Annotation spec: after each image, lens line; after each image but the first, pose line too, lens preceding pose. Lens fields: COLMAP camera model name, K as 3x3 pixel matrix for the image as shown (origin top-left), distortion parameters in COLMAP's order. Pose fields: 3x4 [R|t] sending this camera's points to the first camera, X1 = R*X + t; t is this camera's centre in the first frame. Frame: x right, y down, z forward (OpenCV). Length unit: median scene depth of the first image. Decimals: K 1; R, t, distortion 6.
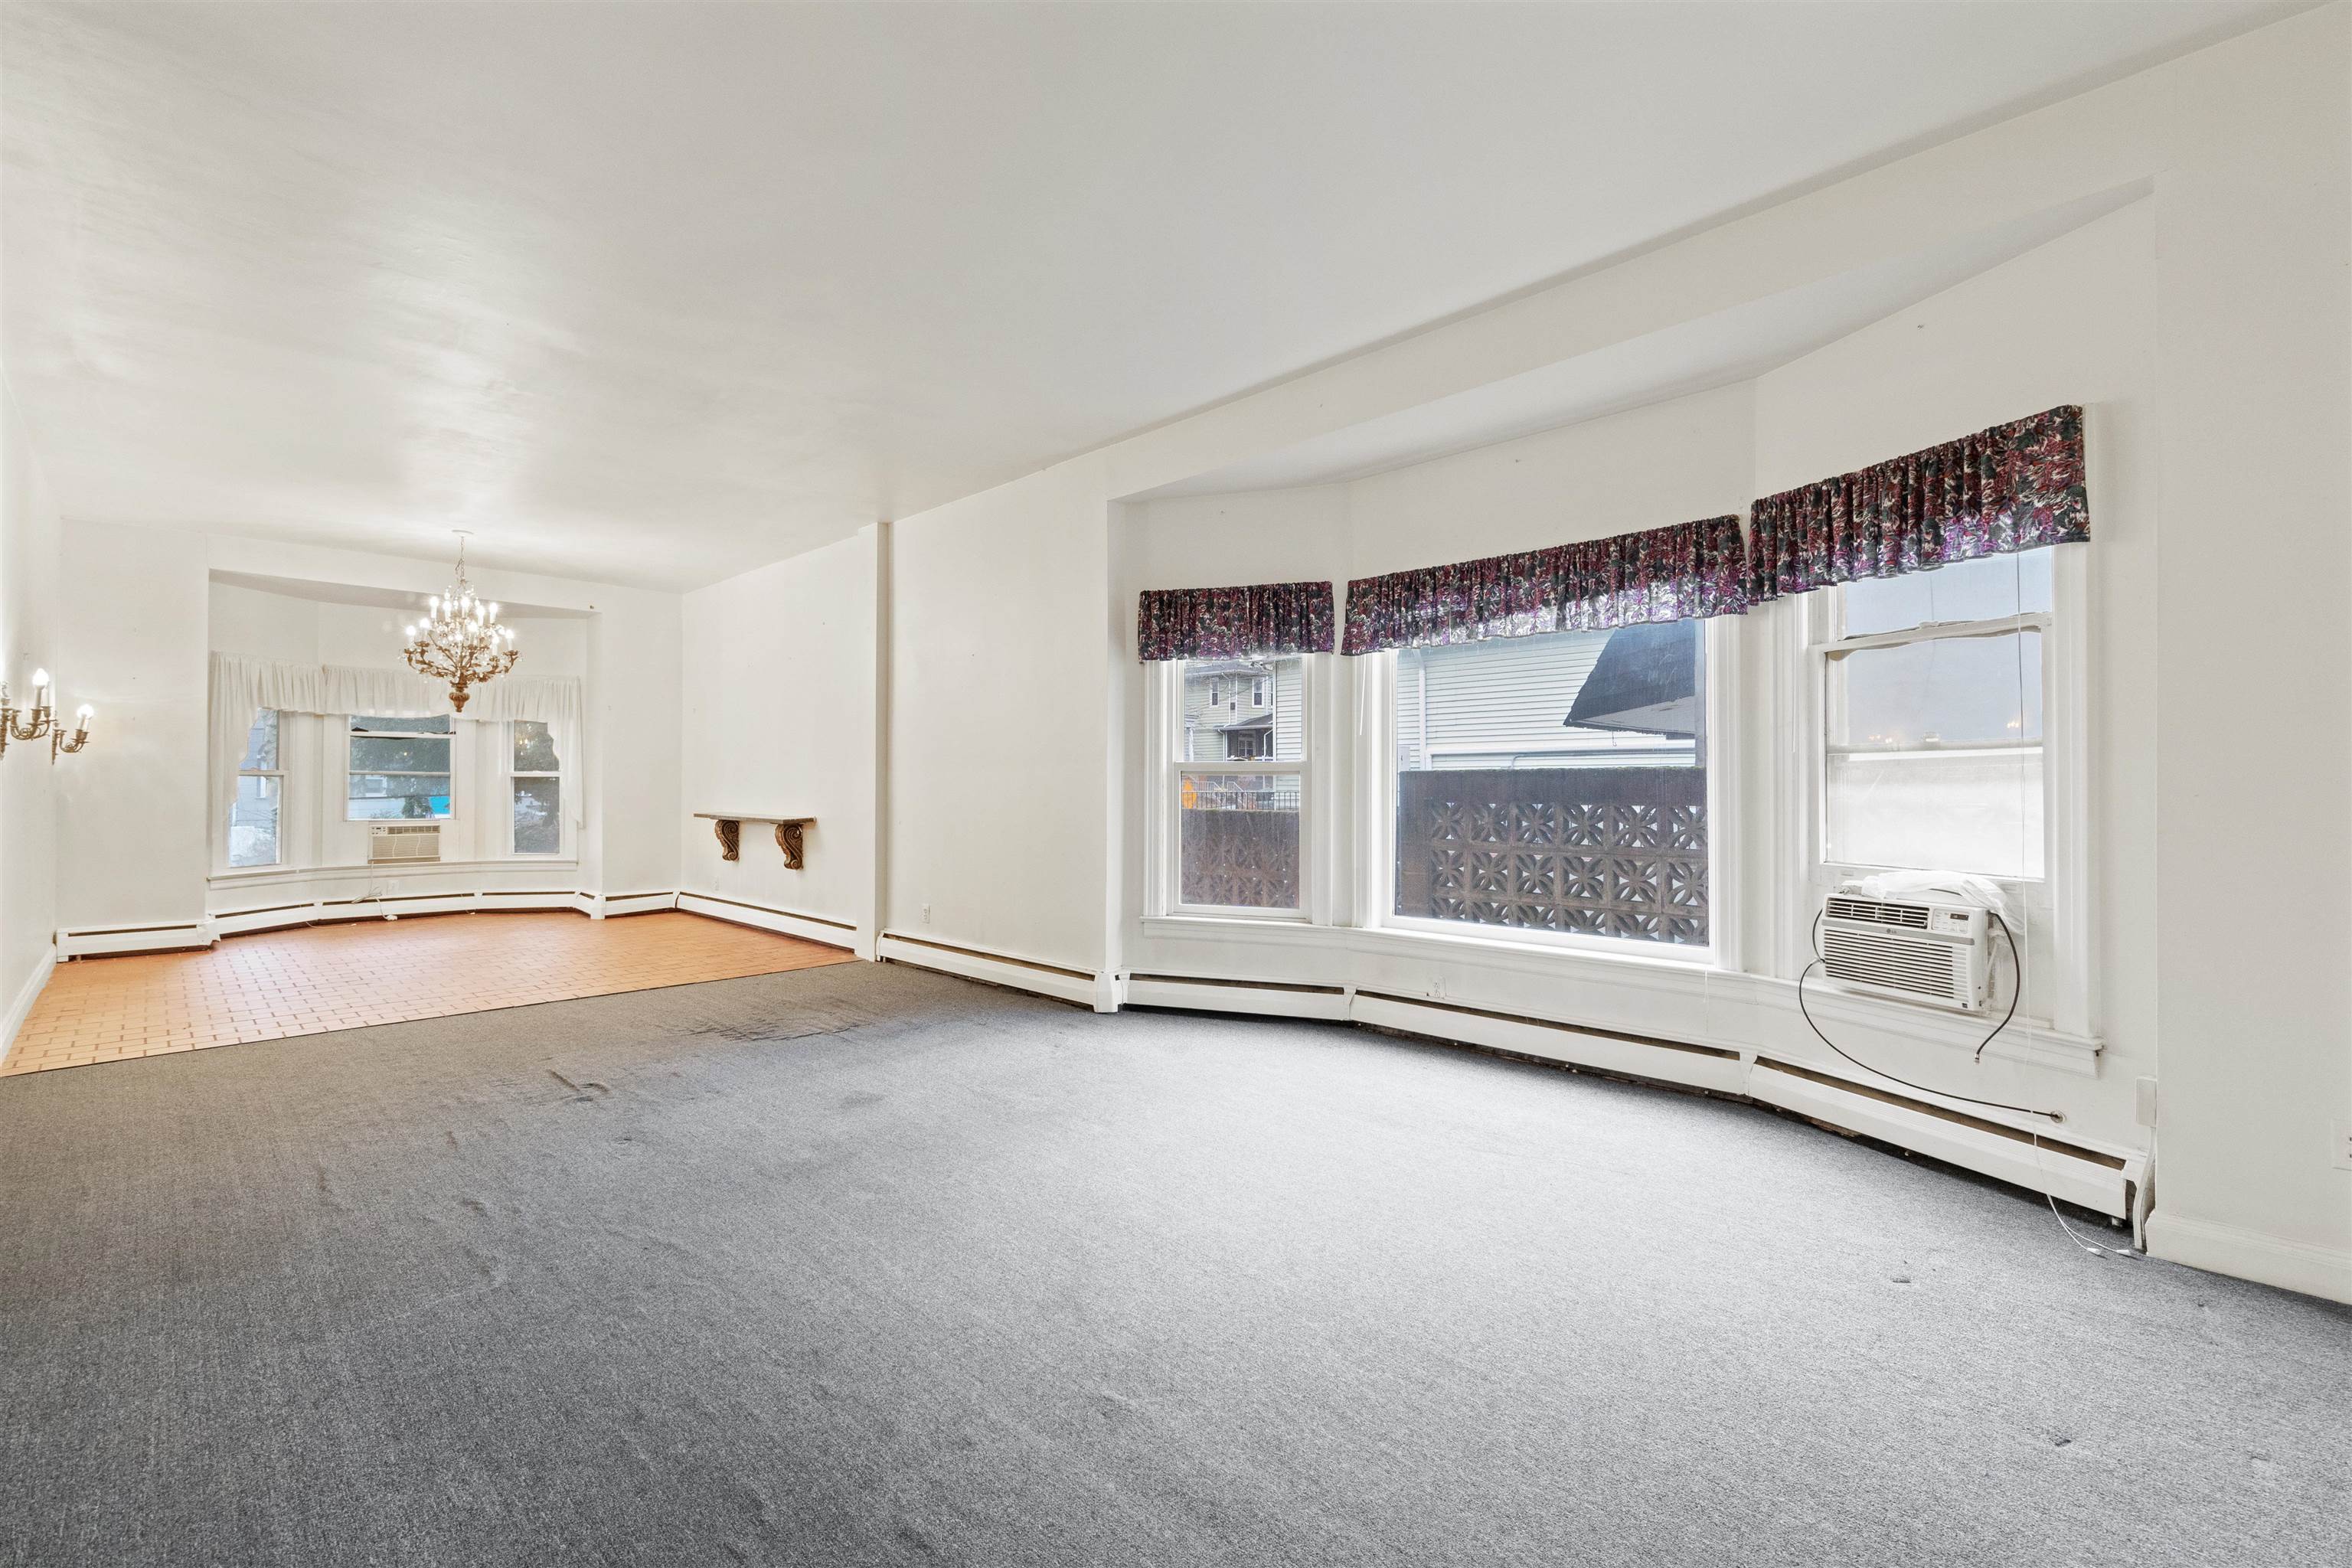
lens RADIAL K [[1014.1, 0, 1170.4], [0, 1014.1, 770.6], [0, 0, 1]] dist [-0.001188, 0.000571]
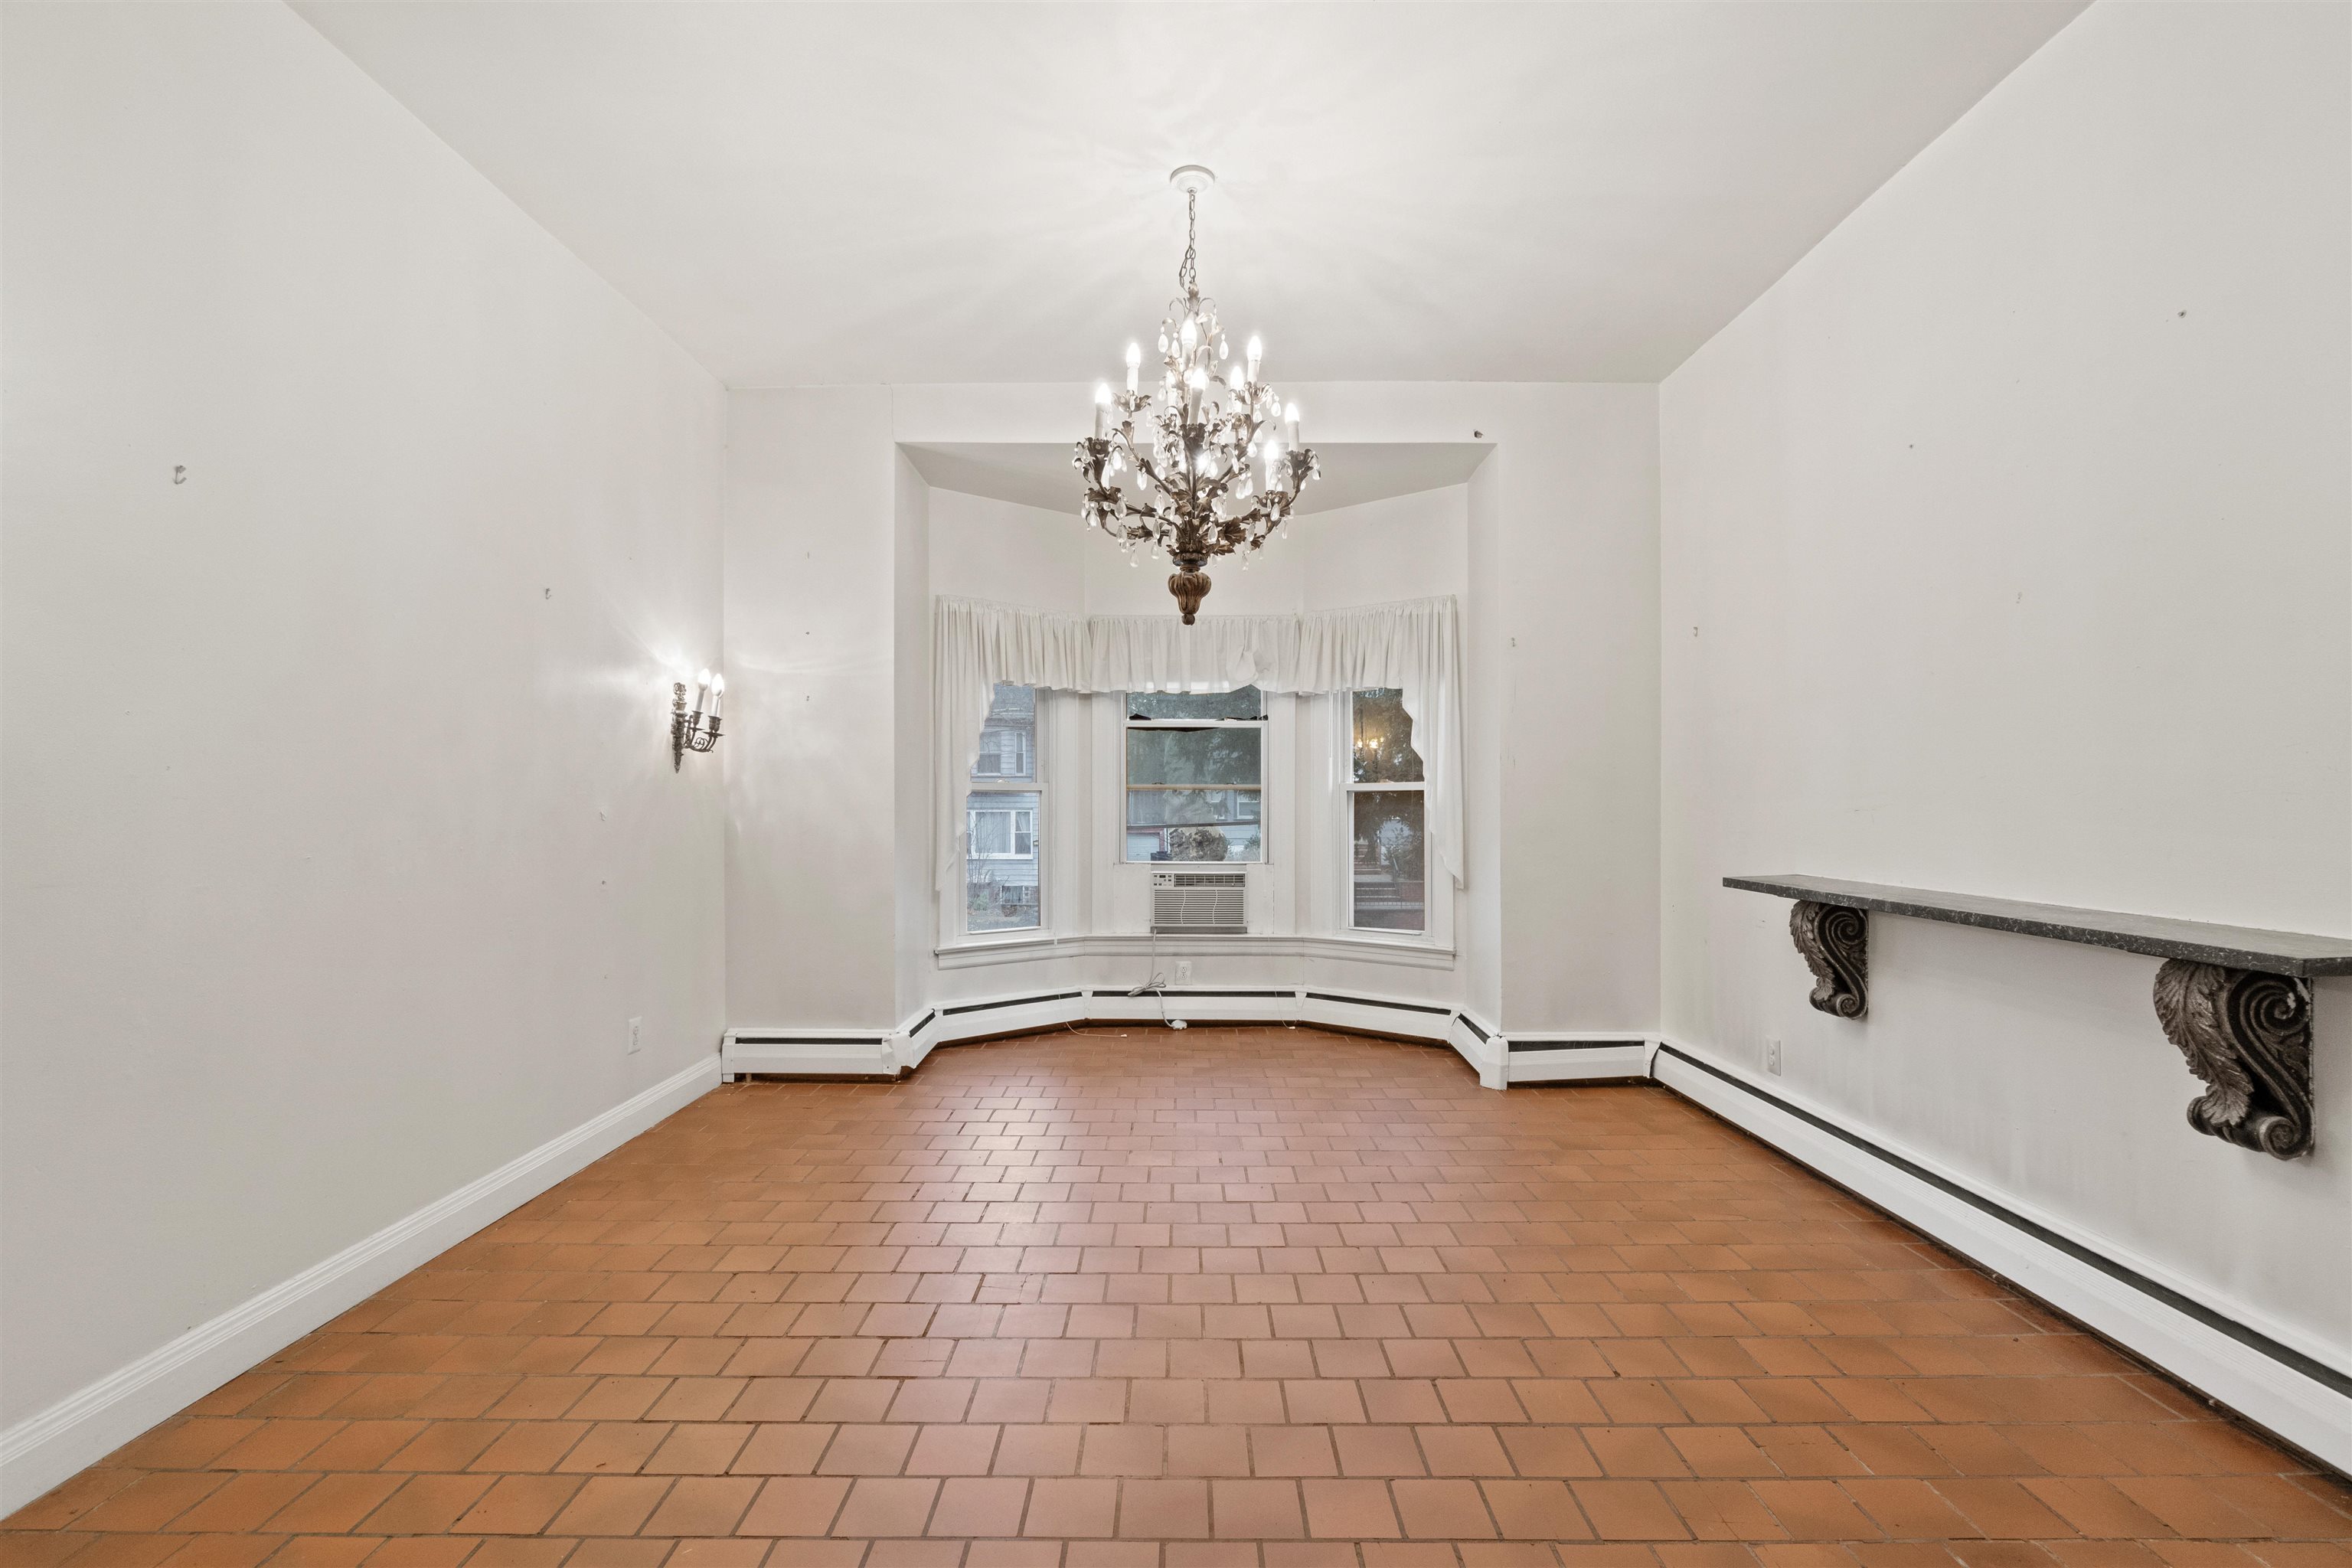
lens RADIAL K [[1010.4, 0, 1169.7], [0, 1010.4, 810.6], [0, 0, 1]] dist [-0.000288, 0.000113]
pose [[0.693724, 0.002366, -0.720237, -0.337749], [0.009646, 0.999874, 0.012576, 0.009576], [0.720176, -0.015671, 0.693614, 0.578687]]
